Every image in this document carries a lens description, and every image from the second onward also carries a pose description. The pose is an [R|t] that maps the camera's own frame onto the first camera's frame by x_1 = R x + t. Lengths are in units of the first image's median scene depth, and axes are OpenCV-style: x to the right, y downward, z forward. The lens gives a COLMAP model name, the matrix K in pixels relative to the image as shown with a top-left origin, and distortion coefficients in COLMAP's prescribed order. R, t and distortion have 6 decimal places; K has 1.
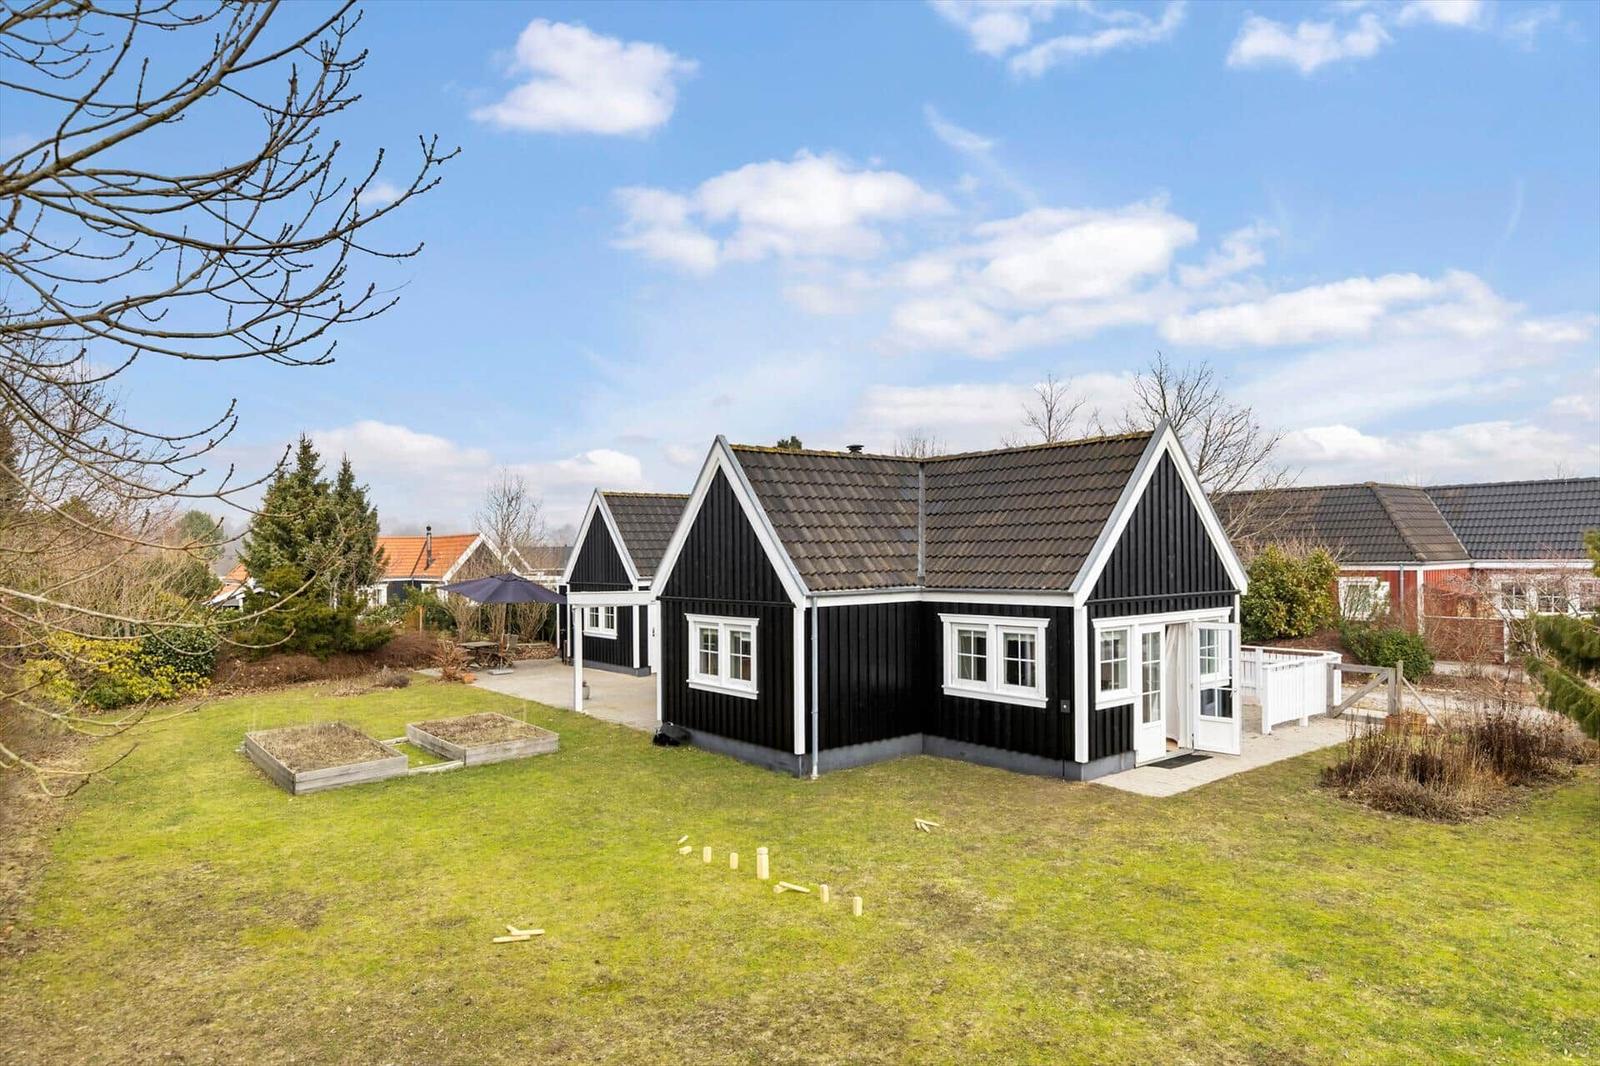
lens RADIAL K [[914.0, 0, 791.7], [0, 914.0, 555.6], [0, 0, 1]] dist [0.002369, -0.000777]
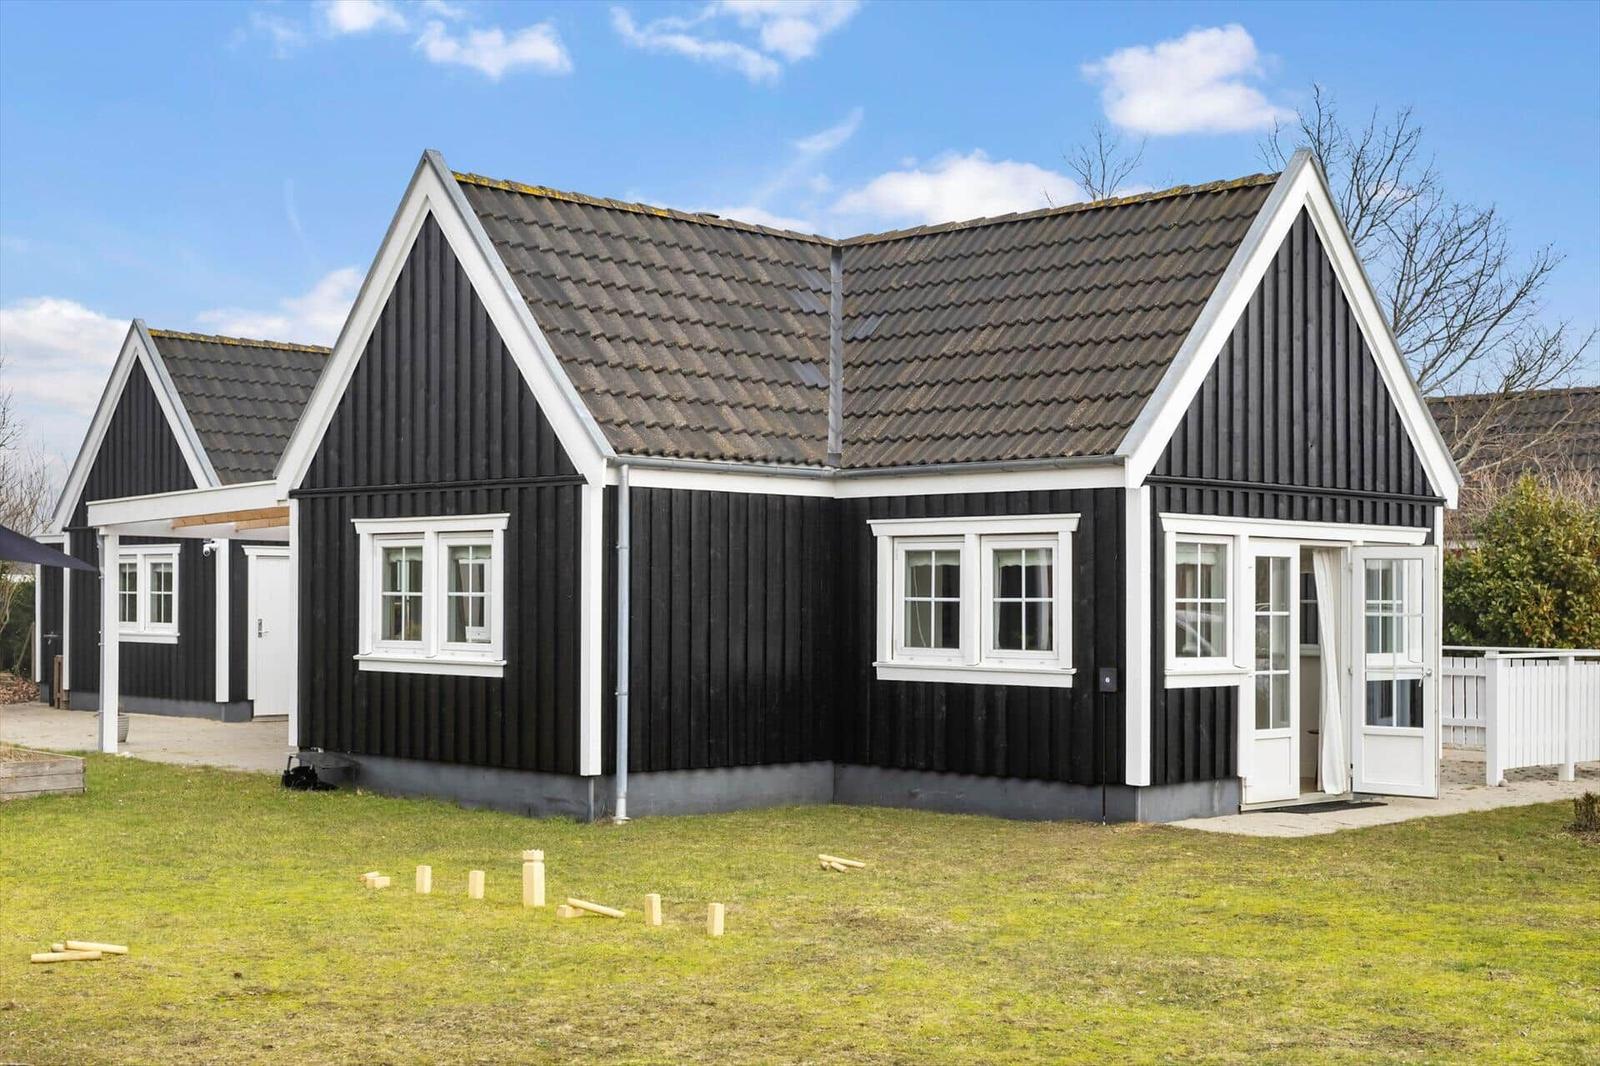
lens RADIAL K [[2046.6, 0, 800.3], [0, 2046.6, 537.3], [0, 0, 1]] dist [-0.006158, 0.000000]
pose [[0.992011, 0.011185, 0.125657, -0.017830], [-0.008954, 0.999792, -0.018303, 0.095761], [-0.125835, 0.017031, 0.991905, -0.114502]]
